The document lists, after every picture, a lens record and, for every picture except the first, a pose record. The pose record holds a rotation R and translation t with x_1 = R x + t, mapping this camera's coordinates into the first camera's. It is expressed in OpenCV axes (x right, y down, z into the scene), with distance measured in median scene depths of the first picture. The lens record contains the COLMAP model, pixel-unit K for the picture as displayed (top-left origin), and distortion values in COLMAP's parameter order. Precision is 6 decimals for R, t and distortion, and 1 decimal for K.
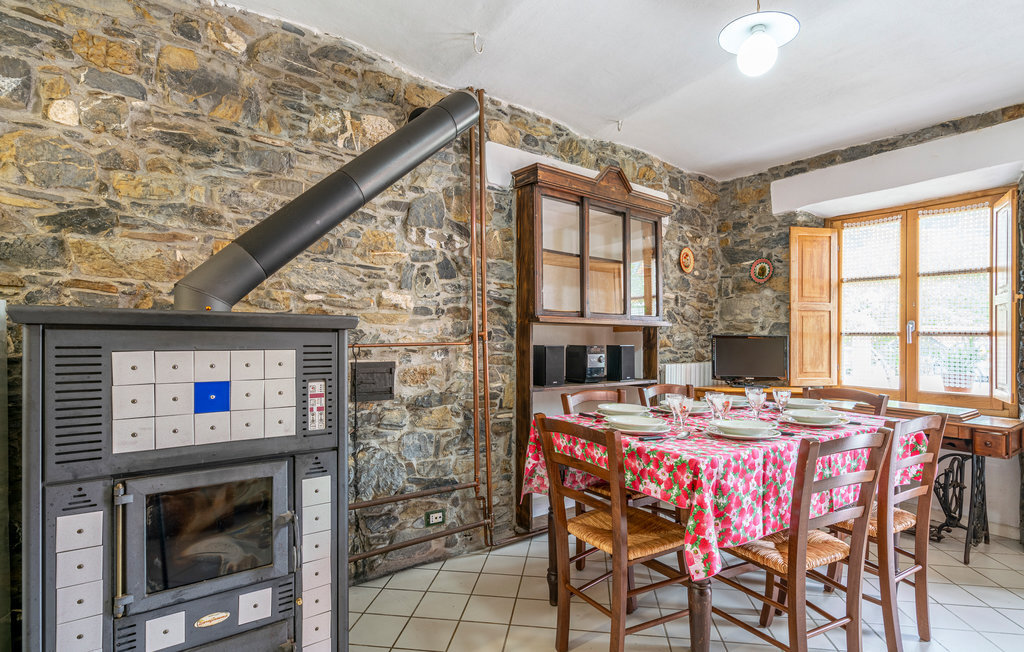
lens RADIAL K [[501.9, 0, 517.0], [0, 501.9, 328.2], [0, 0, 1]] dist [-0.001752, 0.000616]
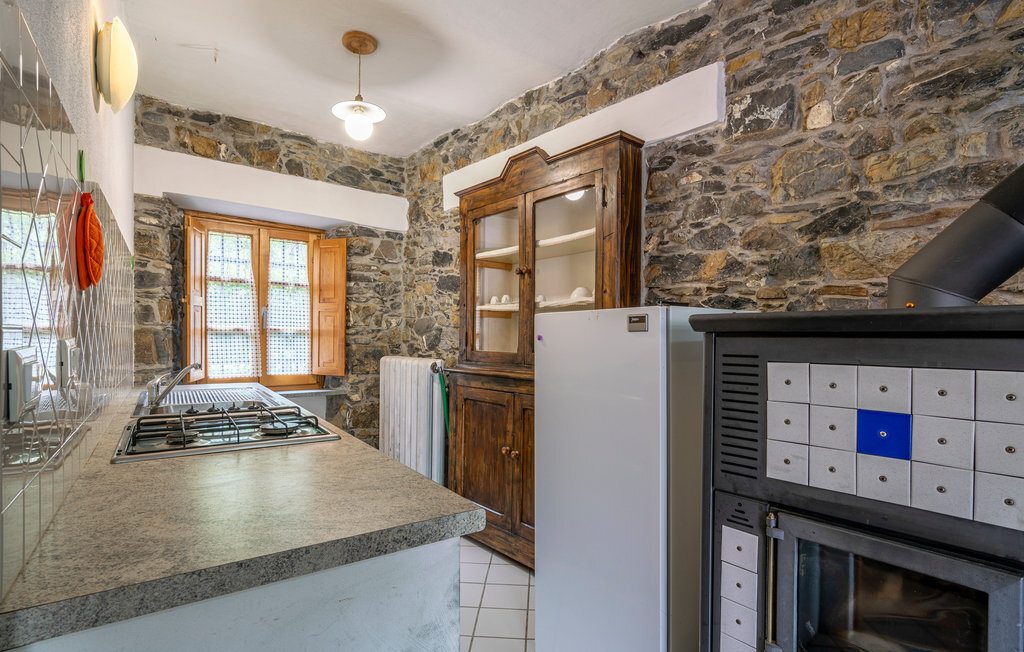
lens RADIAL K [[501.9, 0, 513.3], [0, 501.9, 342.9], [0, 0, 1]] dist [-0.001752, 0.000616]
pose [[0.055601, 0.002116, -0.998451, 0.038435], [0.004902, 0.999985, 0.002392, 0.005842], [0.998441, -0.005028, 0.055590, 0.338403]]
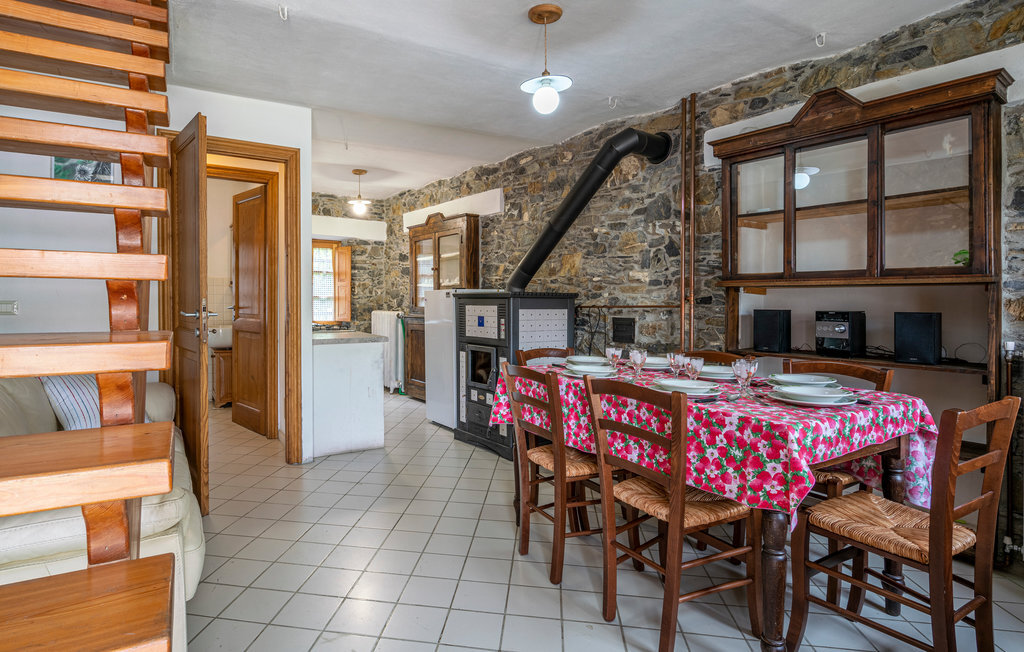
lens RADIAL K [[524.3, 0, 471.8], [0, 524.3, 309.2], [0, 0, 1]] dist [-0.001952, 0.000074]
pose [[-0.032258, 0.007888, -0.999448, 1.820415], [0.012058, 0.999899, 0.007502, 0.031080], [0.999407, -0.011810, -0.032350, 0.776992]]
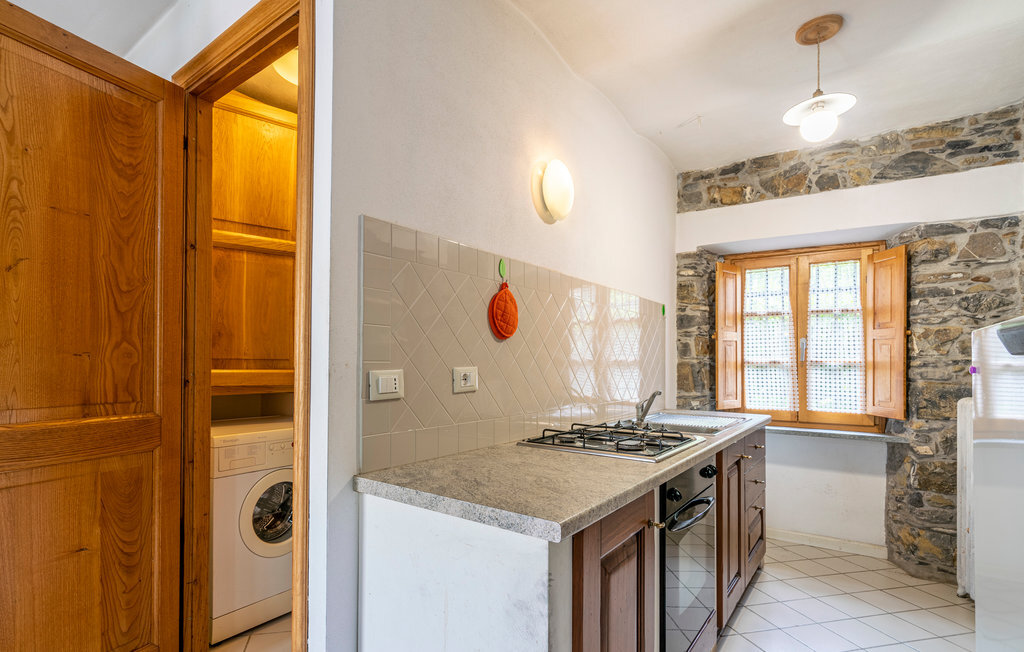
lens RADIAL K [[501.9, 0, 465.4], [0, 501.9, 359.1], [0, 0, 1]] dist [-0.001752, 0.000616]
pose [[-0.943190, -0.022398, -0.331497, -0.177220], [-0.014644, 0.999558, -0.025869, 0.010090], [0.331930, -0.019545, -0.943101, 0.804616]]
